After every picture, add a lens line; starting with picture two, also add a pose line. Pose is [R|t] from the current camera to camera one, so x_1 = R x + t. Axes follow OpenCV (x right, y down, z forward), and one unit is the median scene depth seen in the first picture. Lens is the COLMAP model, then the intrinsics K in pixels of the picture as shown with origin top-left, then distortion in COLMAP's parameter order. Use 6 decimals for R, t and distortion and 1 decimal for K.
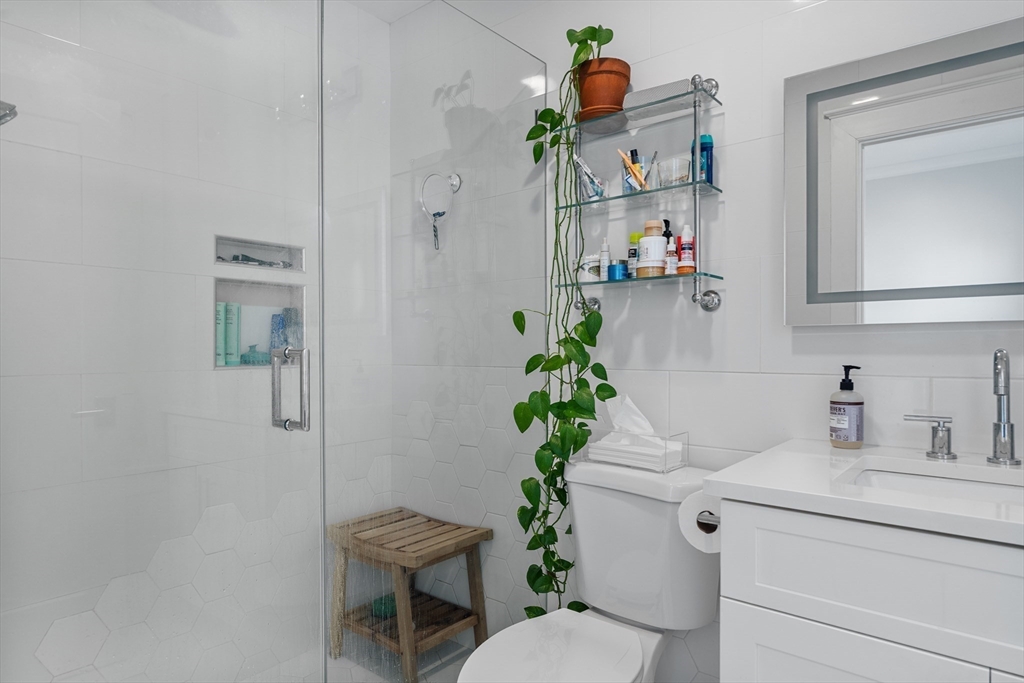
lens RADIAL K [[608.1, 0, 511.6], [0, 608.1, 348.1], [0, 0, 1]] dist [0.006940, 0.000484]
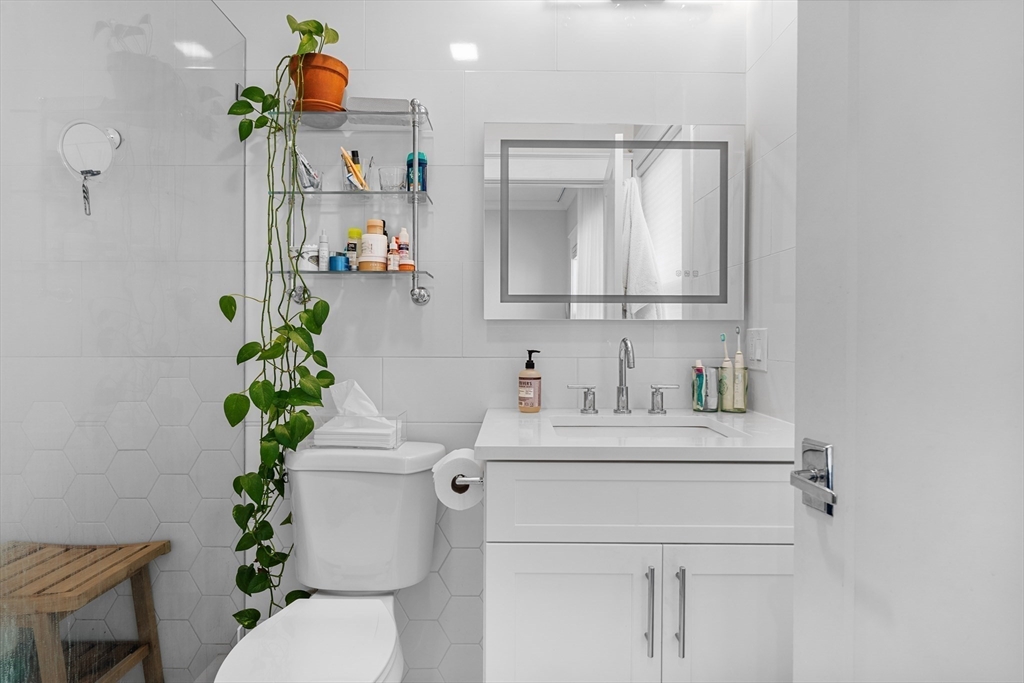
lens RADIAL K [[545.7, 0, 511.0], [0, 545.7, 335.5], [0, 0, 1]] dist [0.003937, 0.002260]
pose [[0.771723, 0.007227, 0.635918, -0.192562], [-0.003800, 0.999970, -0.006752, 0.003943], [-0.635948, 0.002794, 0.771727, 0.085548]]
